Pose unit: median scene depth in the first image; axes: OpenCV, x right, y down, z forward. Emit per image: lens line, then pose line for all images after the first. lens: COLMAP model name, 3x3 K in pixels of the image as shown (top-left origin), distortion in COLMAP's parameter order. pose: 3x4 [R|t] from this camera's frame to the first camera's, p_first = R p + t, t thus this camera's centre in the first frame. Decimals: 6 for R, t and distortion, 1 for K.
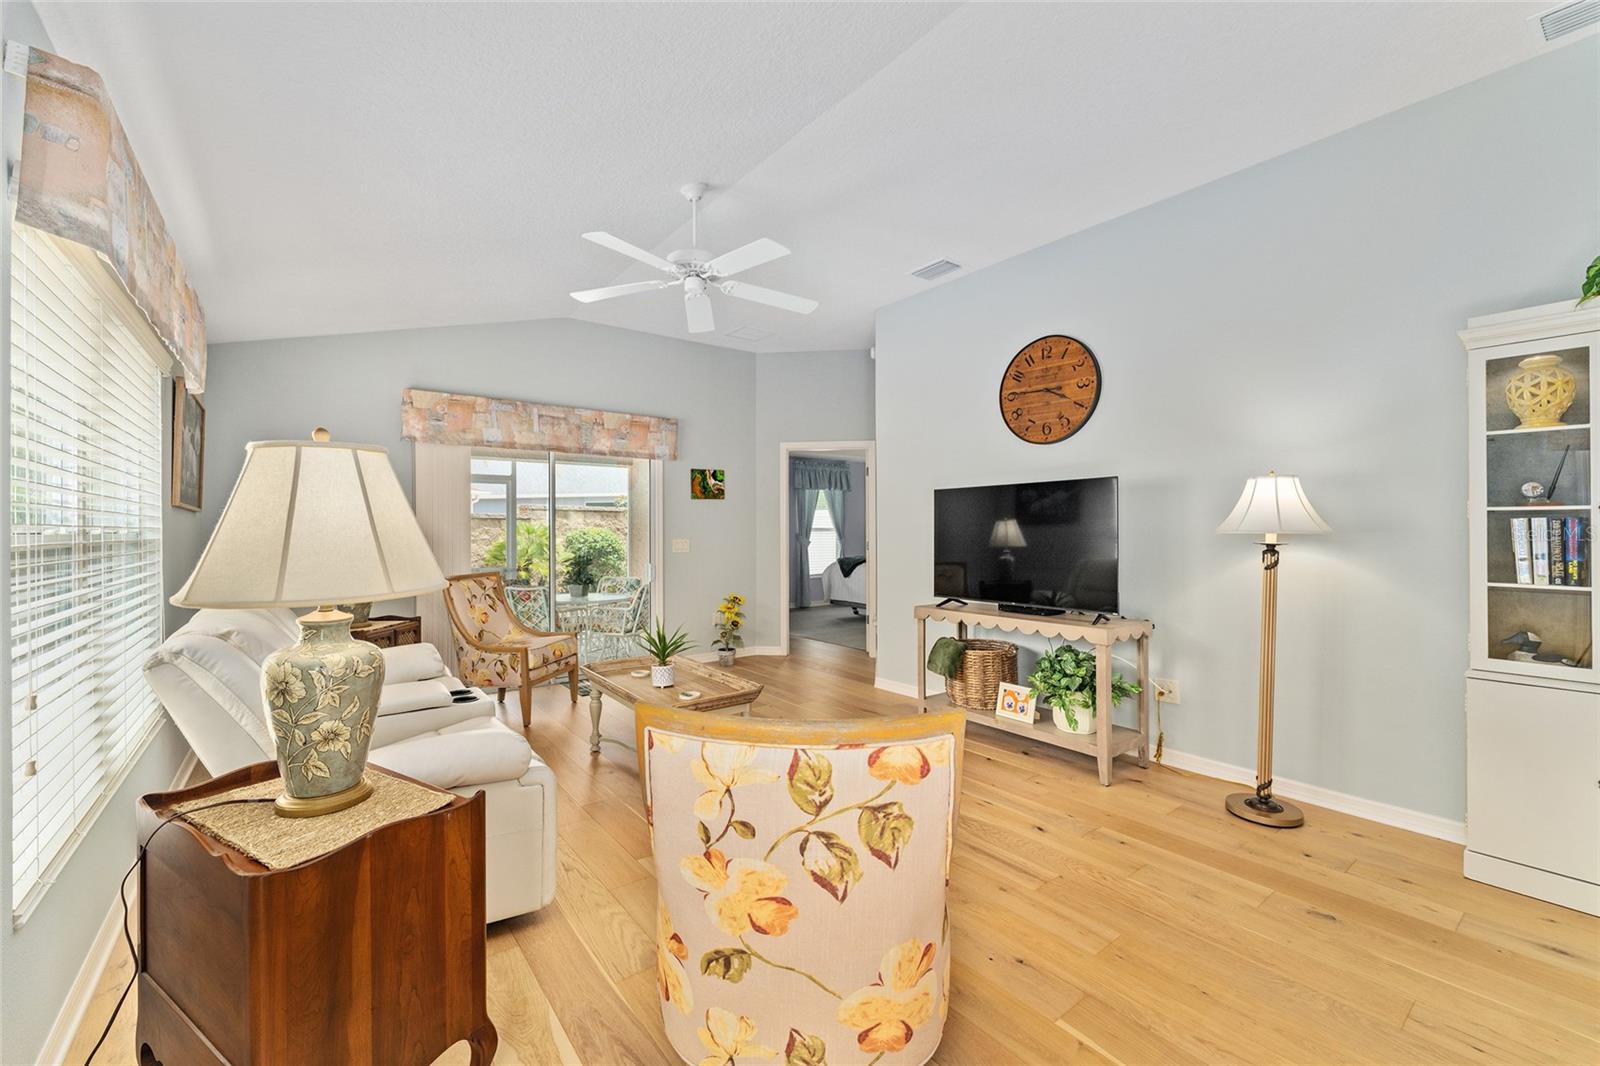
lens RADIAL K [[652.4, 0, 798.8], [0, 652.4, 529.8], [0, 0, 1]] dist [-0.002819, -0.000563]
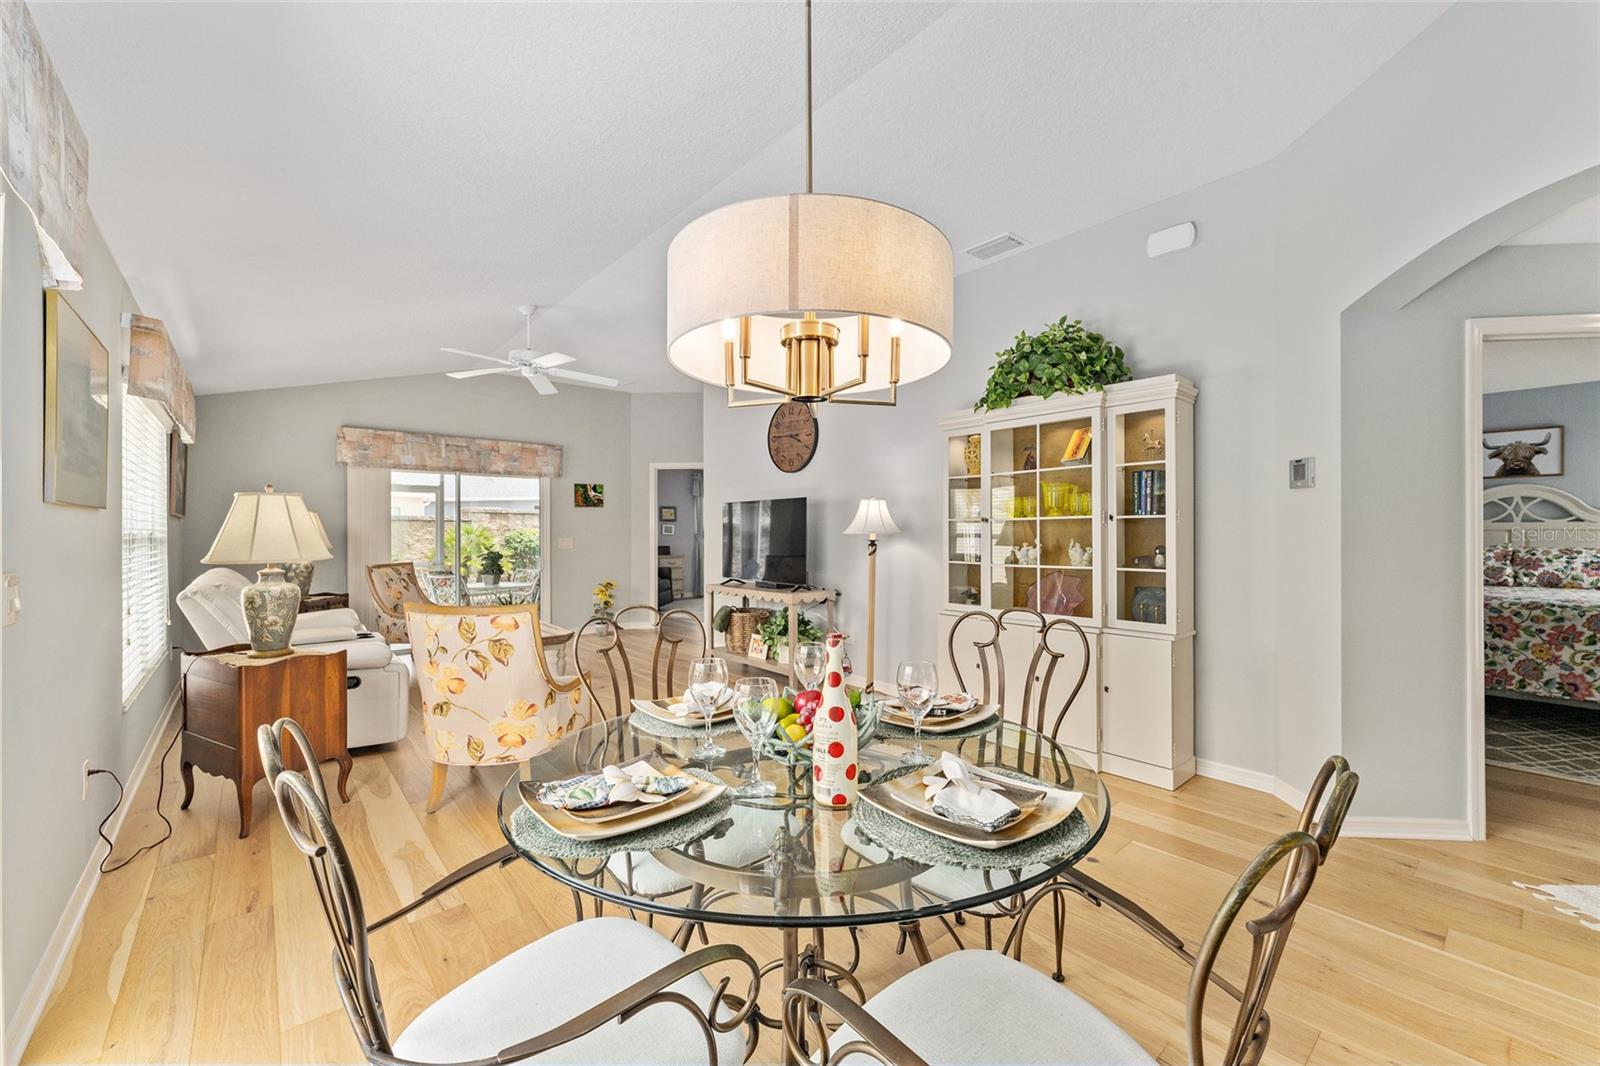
lens RADIAL K [[635.9, 0, 799.7], [0, 635.9, 529.1], [0, 0, 1]] dist [-0.000125, 0.000076]
pose [[0.998532, 0.001018, 0.054151, 0.284183], [-0.000886, 0.999997, -0.002466, -0.001032], [-0.054154, 0.002415, 0.998530, -0.375903]]
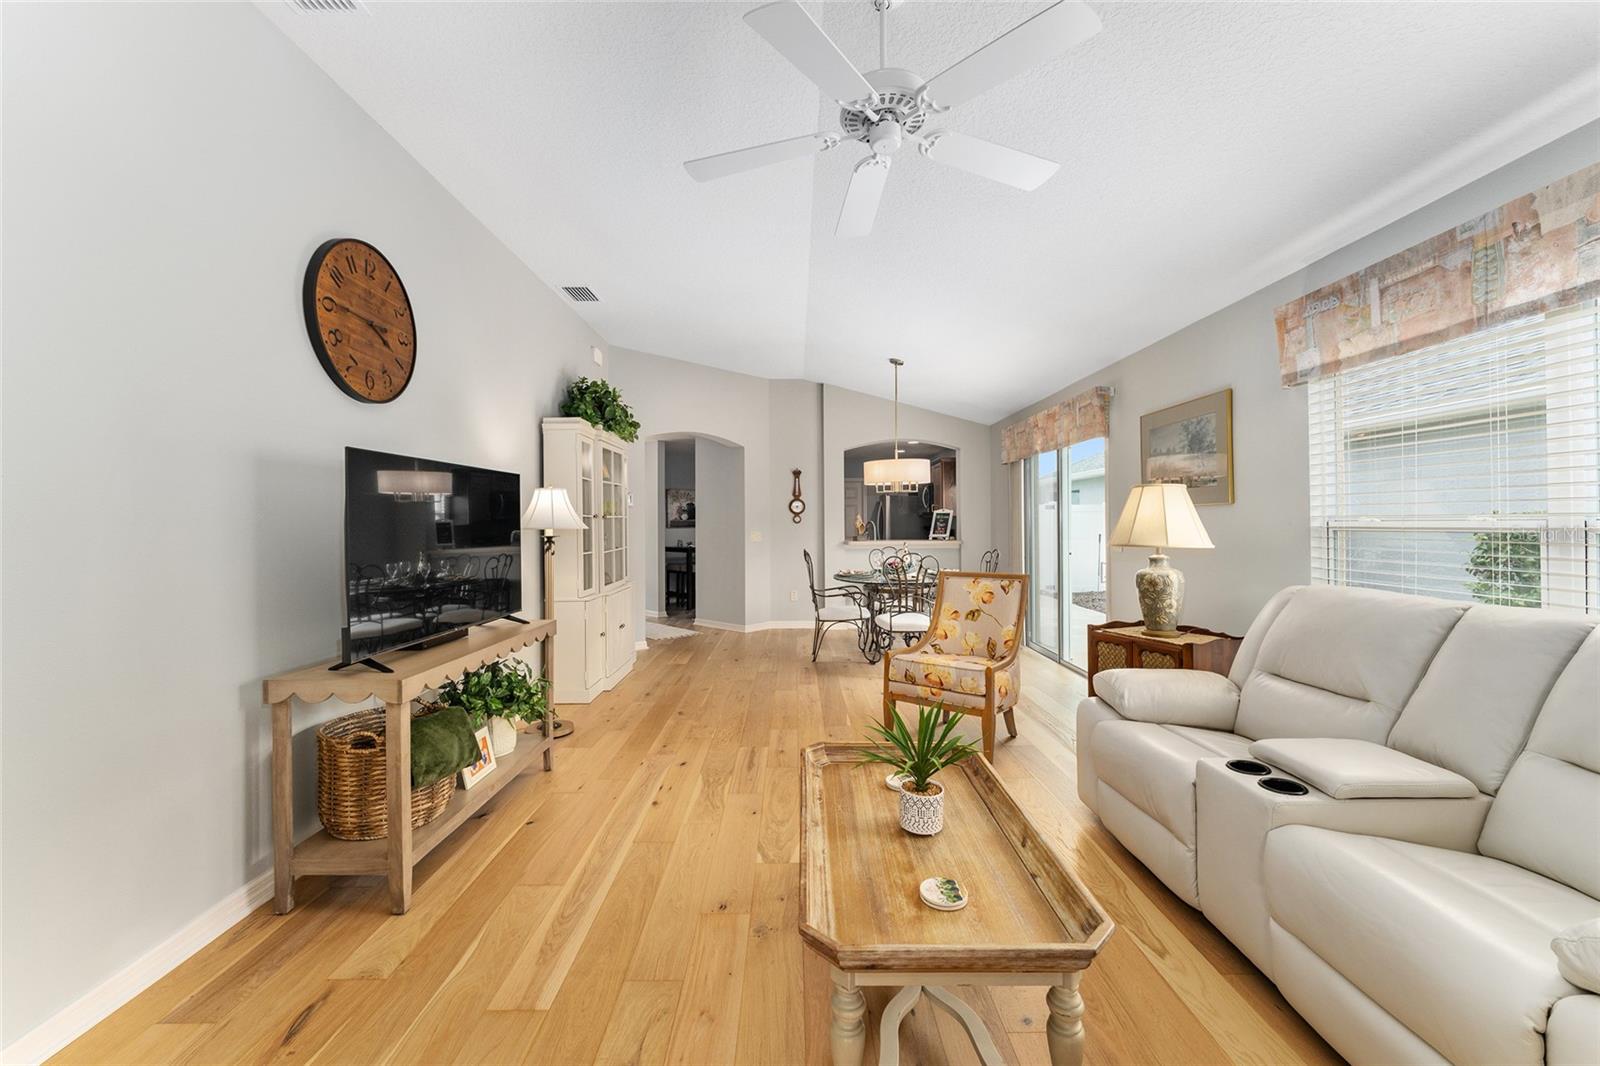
lens RADIAL K [[642.4, 0, 797.5], [0, 642.4, 531.7], [0, 0, 1]] dist [-0.000860, -0.000197]
pose [[-0.796175, 0.000470, 0.605066, -0.338031], [0.009097, 0.999896, 0.011194, 0.000225], [-0.604998, 0.014417, -0.796096, 1.118331]]
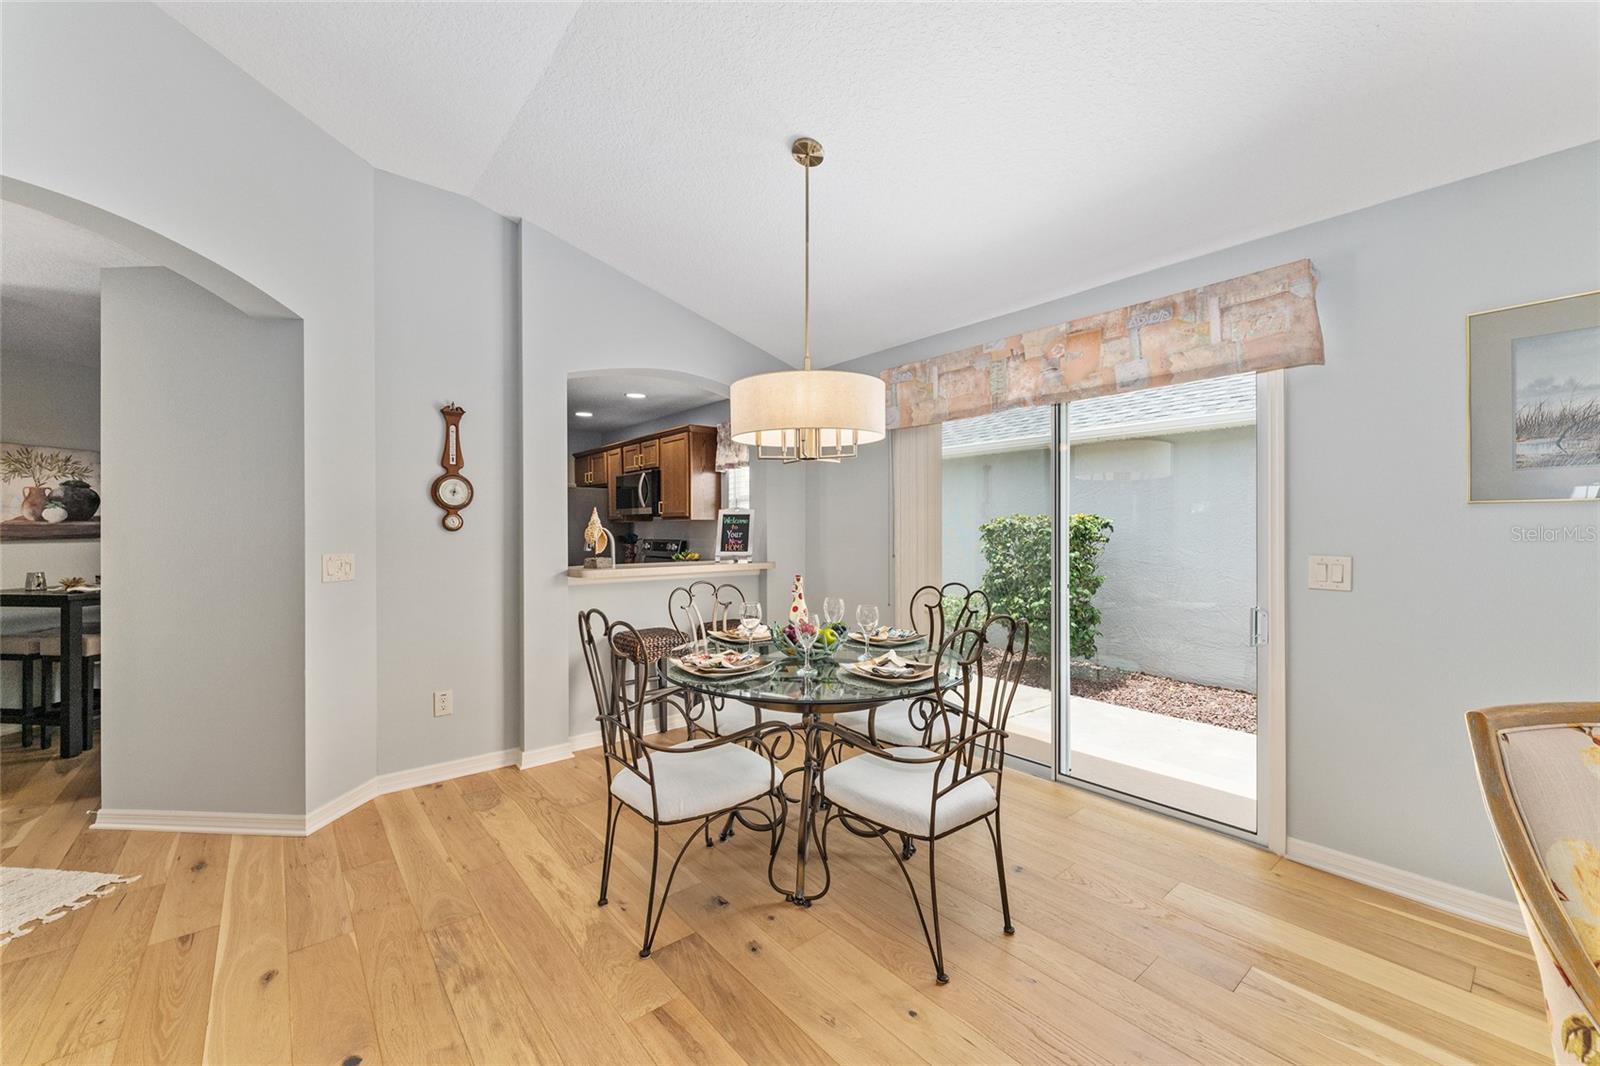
lens RADIAL K [[642.4, 0, 797.5], [0, 642.4, 531.7], [0, 0, 1]] dist [-0.000860, -0.000197]
pose [[-0.999344, 0.005462, -0.035804, 0.334184], [0.005356, 0.999981, 0.003047, -0.002841], [0.035820, 0.002853, -0.999354, 0.497098]]
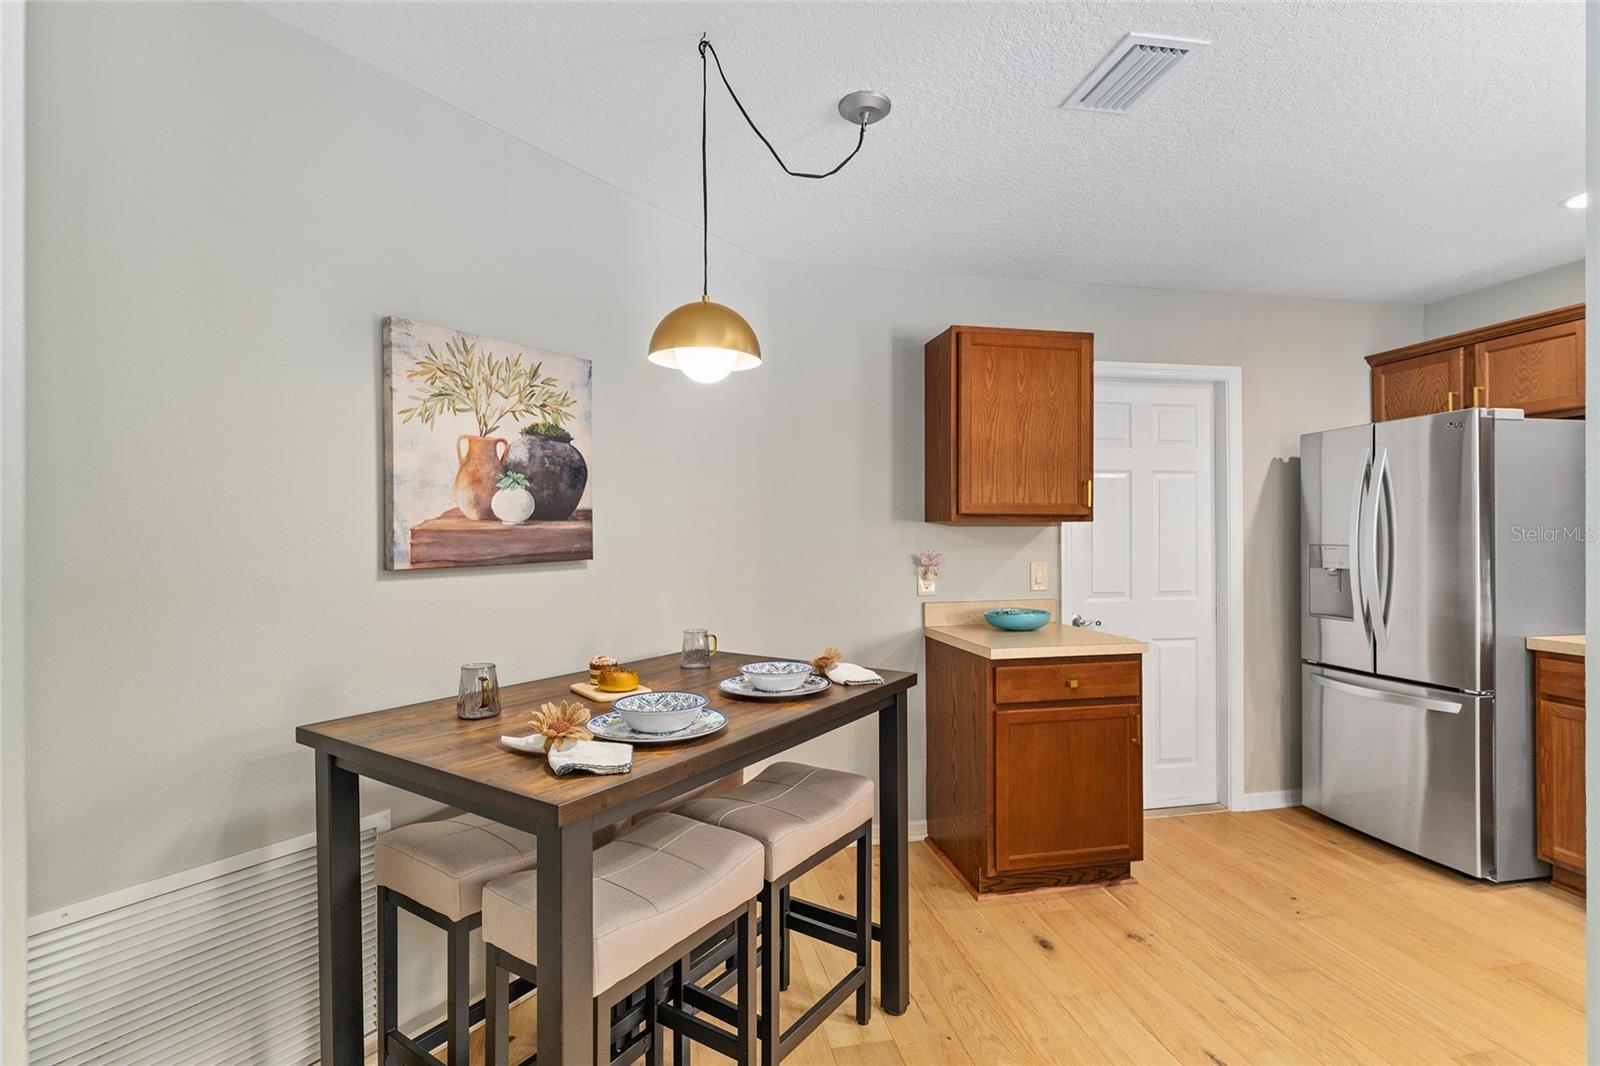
lens RADIAL K [[763.1, 0, 796.2], [0, 763.1, 529.5], [0, 0, 1]] dist [0.000169, 0.000107]
pose [[-0.894641, 0.008984, 0.446695, 1.023940], [0.008221, 0.999960, -0.003647, -0.012917], [-0.446710, 0.000409, -0.894679, -0.140443]]
